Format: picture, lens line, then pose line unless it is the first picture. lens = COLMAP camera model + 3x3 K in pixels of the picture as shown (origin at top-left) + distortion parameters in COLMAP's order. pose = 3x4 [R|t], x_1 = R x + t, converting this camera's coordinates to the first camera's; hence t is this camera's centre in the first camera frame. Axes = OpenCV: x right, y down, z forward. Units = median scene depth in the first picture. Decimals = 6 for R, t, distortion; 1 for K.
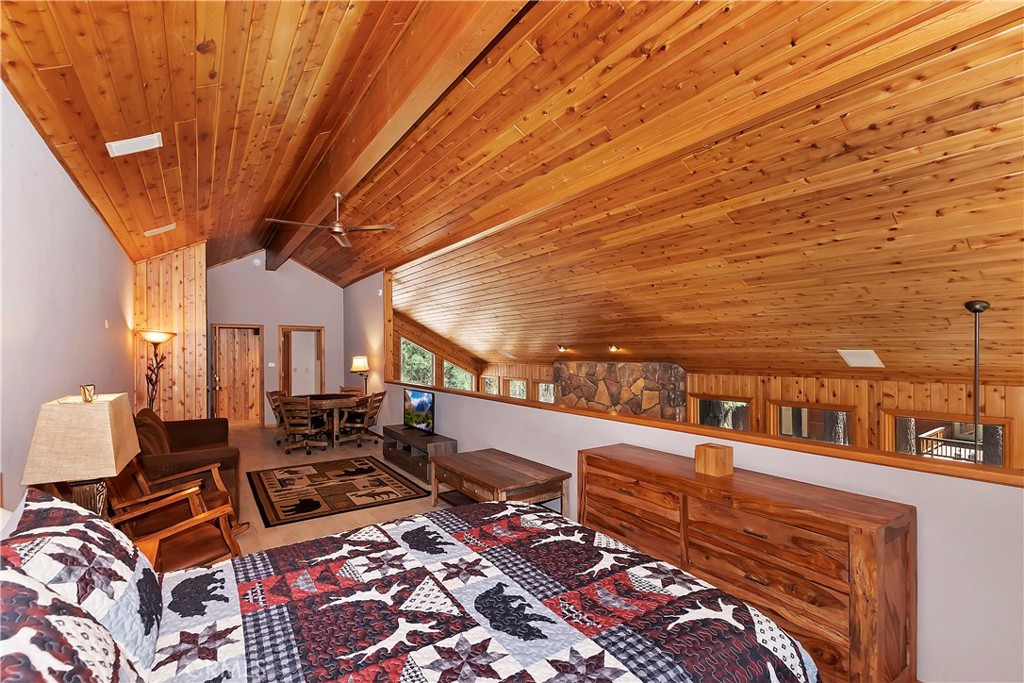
lens RADIAL K [[445.2, 0, 512.1], [0, 445.2, 349.1], [0, 0, 1]] dist [0.008425, -0.002818]
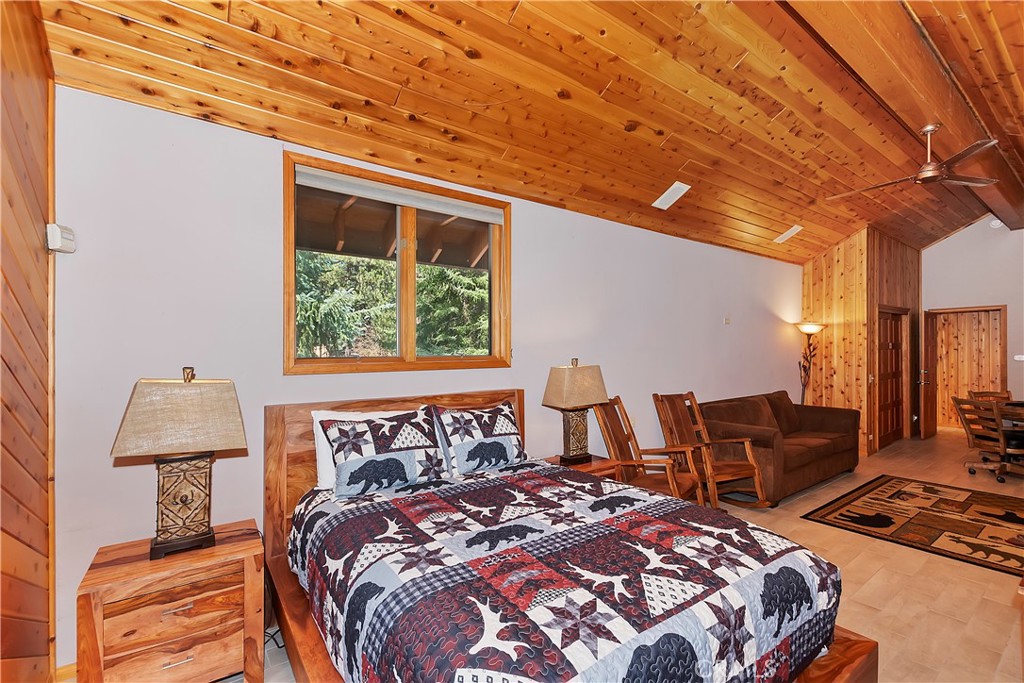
lens RADIAL K [[445.2, 0, 506.4], [0, 445.2, 347.3], [0, 0, 1]] dist [0.008425, -0.002818]
pose [[0.024833, -0.005134, -0.999678, 0.923367], [0.015290, 0.999872, -0.004756, 0.040690], [0.999575, -0.015167, 0.024909, 0.717490]]
